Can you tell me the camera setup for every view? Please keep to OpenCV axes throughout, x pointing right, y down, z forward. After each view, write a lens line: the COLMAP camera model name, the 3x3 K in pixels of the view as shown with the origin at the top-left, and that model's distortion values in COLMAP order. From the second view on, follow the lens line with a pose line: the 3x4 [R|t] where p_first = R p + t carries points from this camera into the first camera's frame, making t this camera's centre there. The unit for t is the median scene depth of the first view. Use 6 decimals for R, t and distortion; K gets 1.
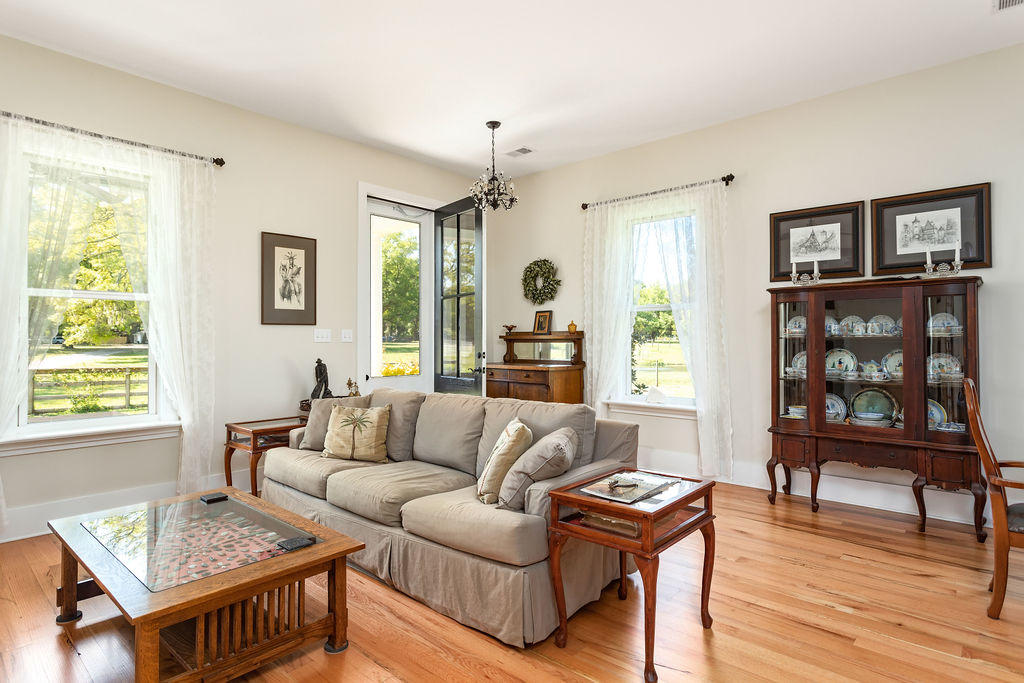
lens RADIAL K [[557.4, 0, 507.7], [0, 557.4, 322.4], [0, 0, 1]] dist [0.000421, 0.000182]
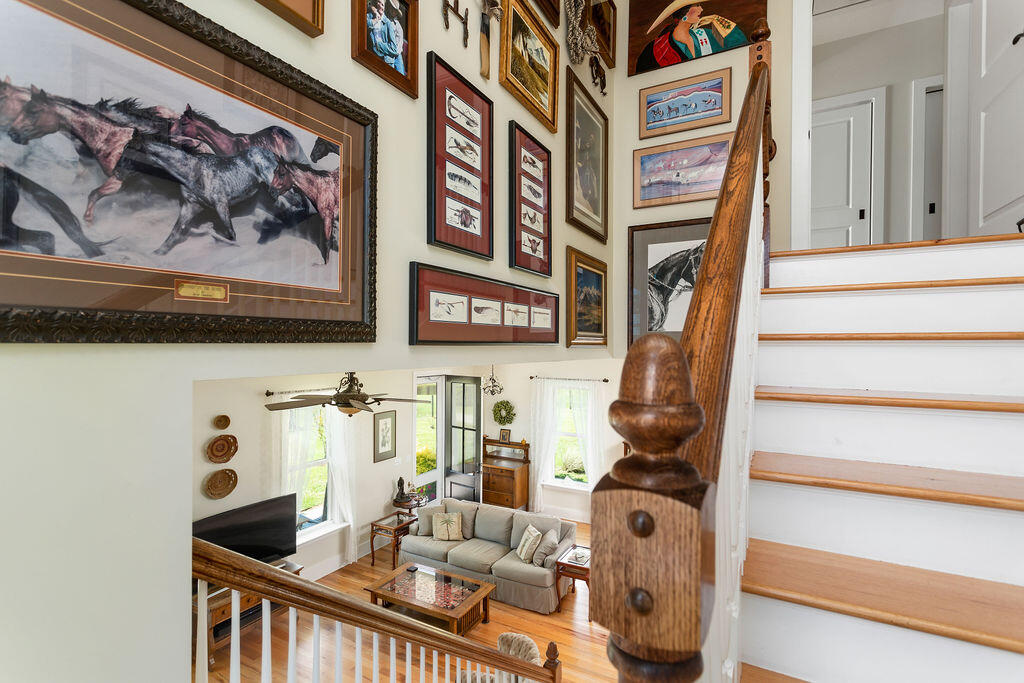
lens RADIAL K [[488.8, 0, 514.8], [0, 488.8, 342.9], [0, 0, 1]] dist [0.005242, 0.000196]
pose [[0.973310, 0.007662, 0.229367, -0.339994], [-0.012141, 0.999762, 0.018124, -0.413735], [-0.229174, -0.020425, 0.973171, -0.670539]]
